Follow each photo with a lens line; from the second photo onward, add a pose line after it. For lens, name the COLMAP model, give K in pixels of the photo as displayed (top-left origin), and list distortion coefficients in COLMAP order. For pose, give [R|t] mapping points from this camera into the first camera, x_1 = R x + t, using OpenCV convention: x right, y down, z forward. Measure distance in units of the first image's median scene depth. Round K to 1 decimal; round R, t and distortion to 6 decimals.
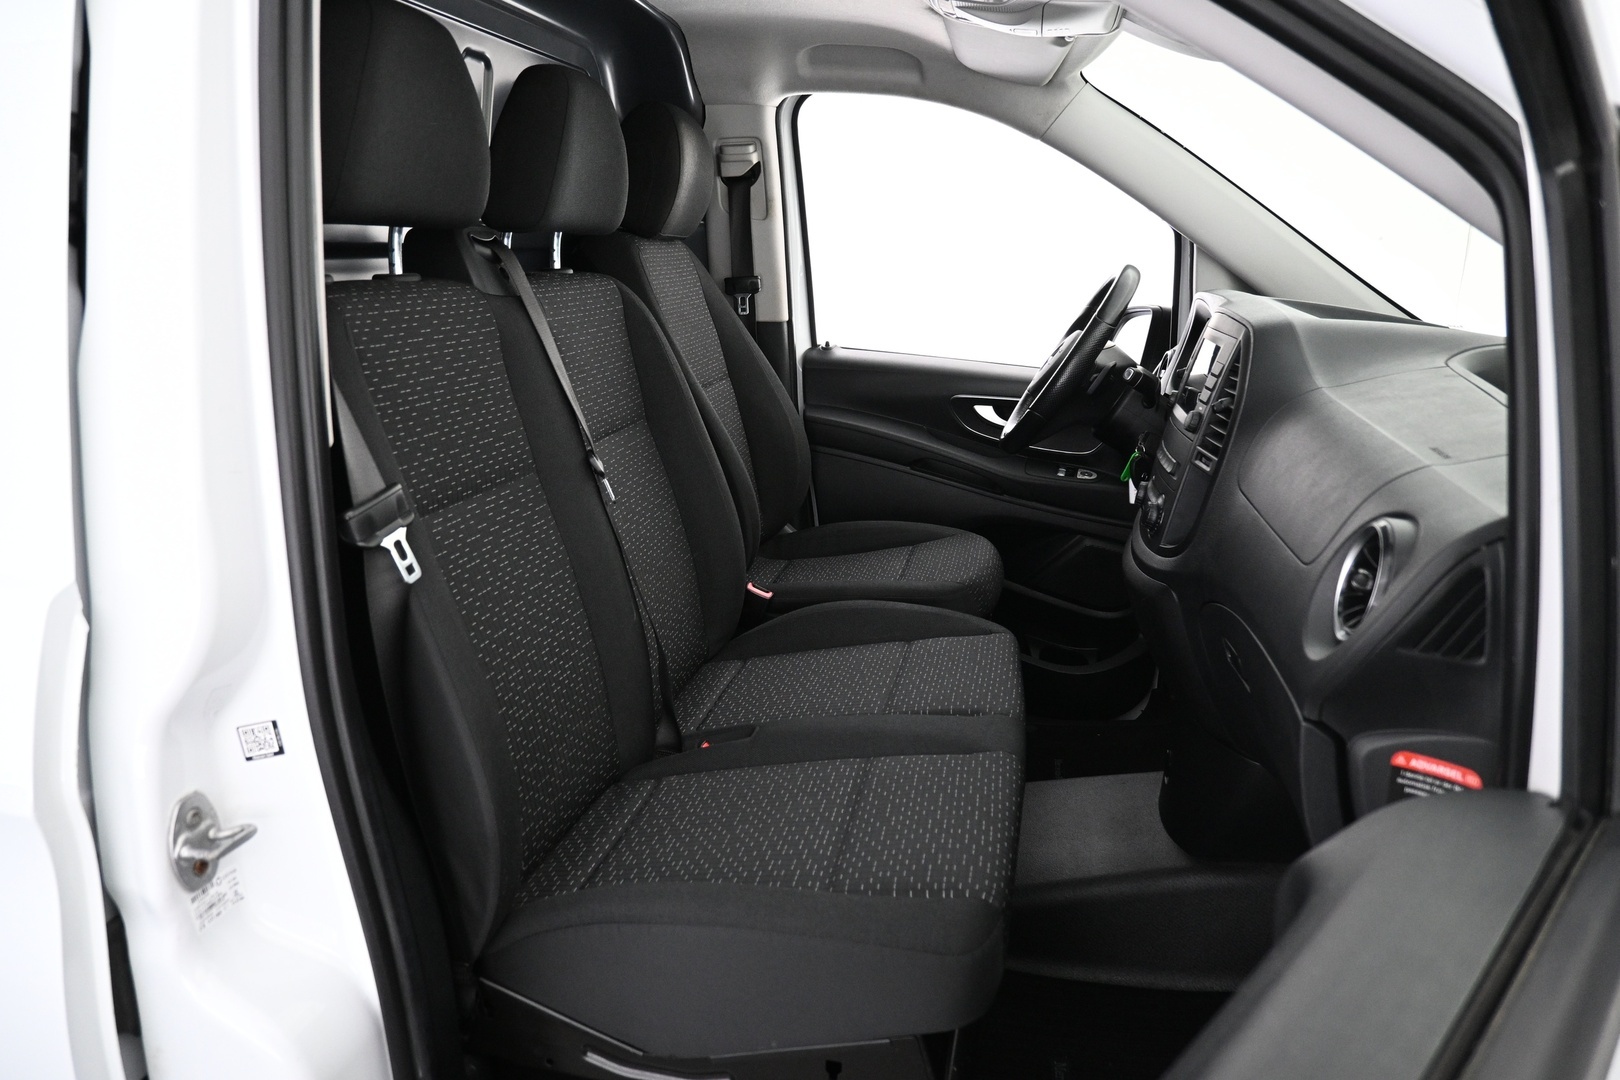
lens RADIAL K [[1129.9, 0, 810.0], [0, 1129.9, 540.0], [0, 0, 1]] dist [0.002663, 0.001983]
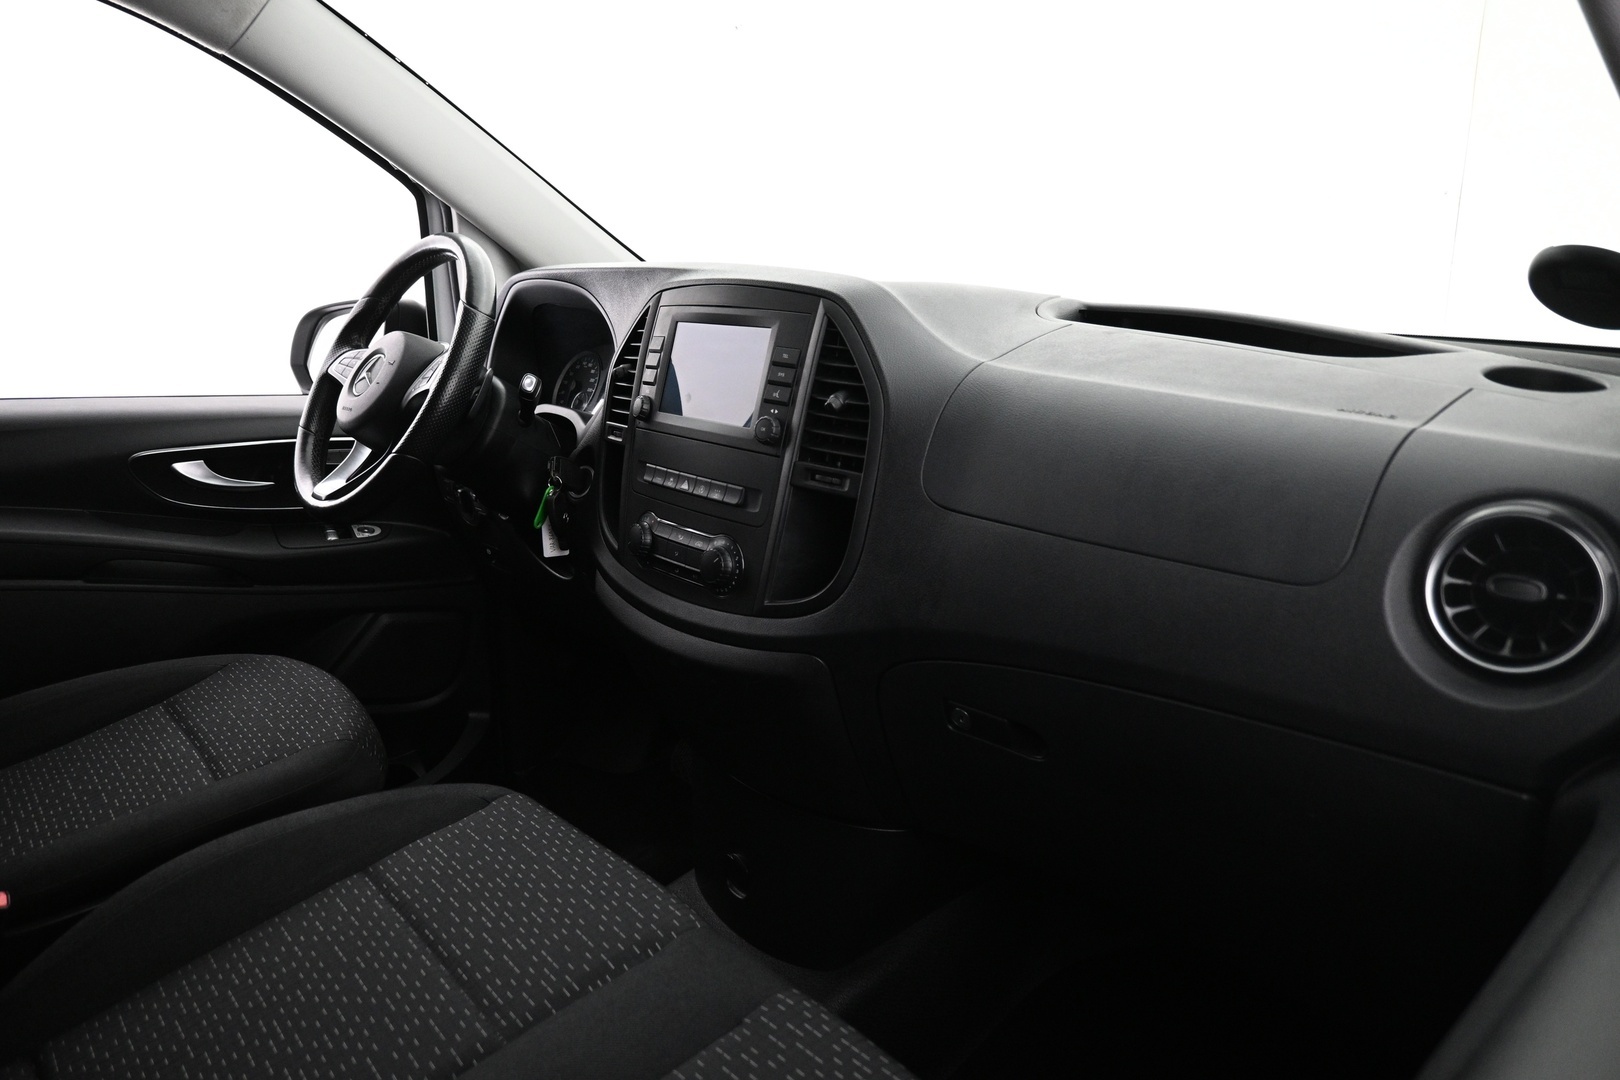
lens RADIAL K [[1129.9, 0, 810.0], [0, 1129.9, 540.0], [0, 0, 1]] dist [0.002663, 0.001983]
pose [[0.628911, -0.213121, 0.747697, -0.122570], [0.216119, 0.971716, 0.095191, -0.059804], [-0.746836, 0.101725, 0.657182, 0.306022]]
